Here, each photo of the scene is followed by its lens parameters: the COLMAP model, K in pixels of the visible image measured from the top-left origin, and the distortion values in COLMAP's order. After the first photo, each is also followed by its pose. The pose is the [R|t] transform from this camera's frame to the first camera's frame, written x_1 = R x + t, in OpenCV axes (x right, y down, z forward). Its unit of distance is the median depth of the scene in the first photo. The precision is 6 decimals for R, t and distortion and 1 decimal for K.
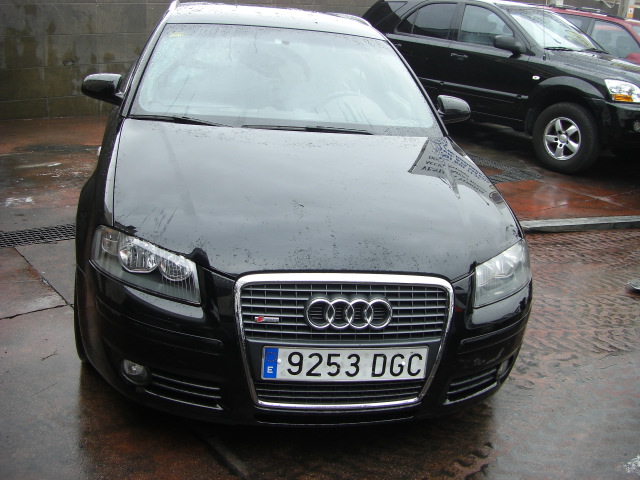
lens RADIAL K [[721.6, 0, 321.9], [0, 721.6, 218.3], [0, 0, 1]] dist [-0.196252, 0.178922]
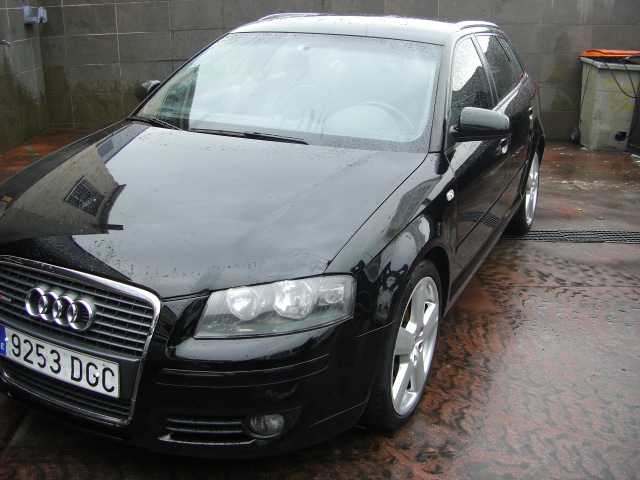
lens RADIAL K [[721.6, 0, 321.9], [0, 721.6, 218.3], [0, 0, 1]] dist [-0.196252, 0.178922]
pose [[0.799952, 0.102563, -0.591234, 0.878737], [-0.130324, 0.991462, -0.004340, -0.033057], [0.585741, 0.080524, 0.806488, 0.421629]]
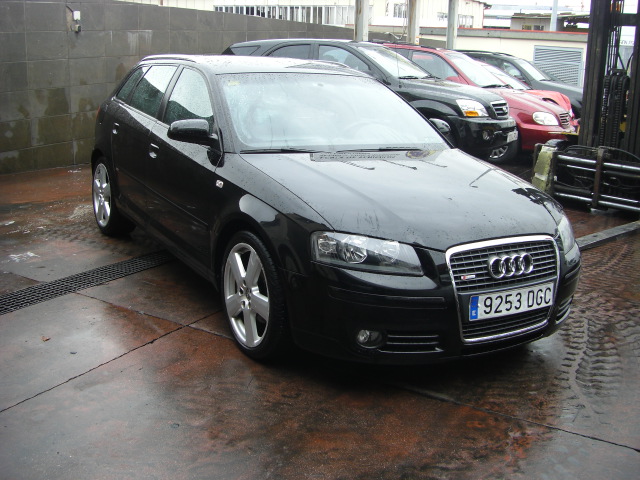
lens RADIAL K [[721.6, 0, 321.9], [0, 721.6, 218.3], [0, 0, 1]] dist [-0.196252, 0.178922]
pose [[0.935641, -0.123270, 0.330728, -0.772819], [0.141177, 0.989512, -0.030579, 0.028424], [-0.323490, 0.075302, 0.943231, -0.229182]]
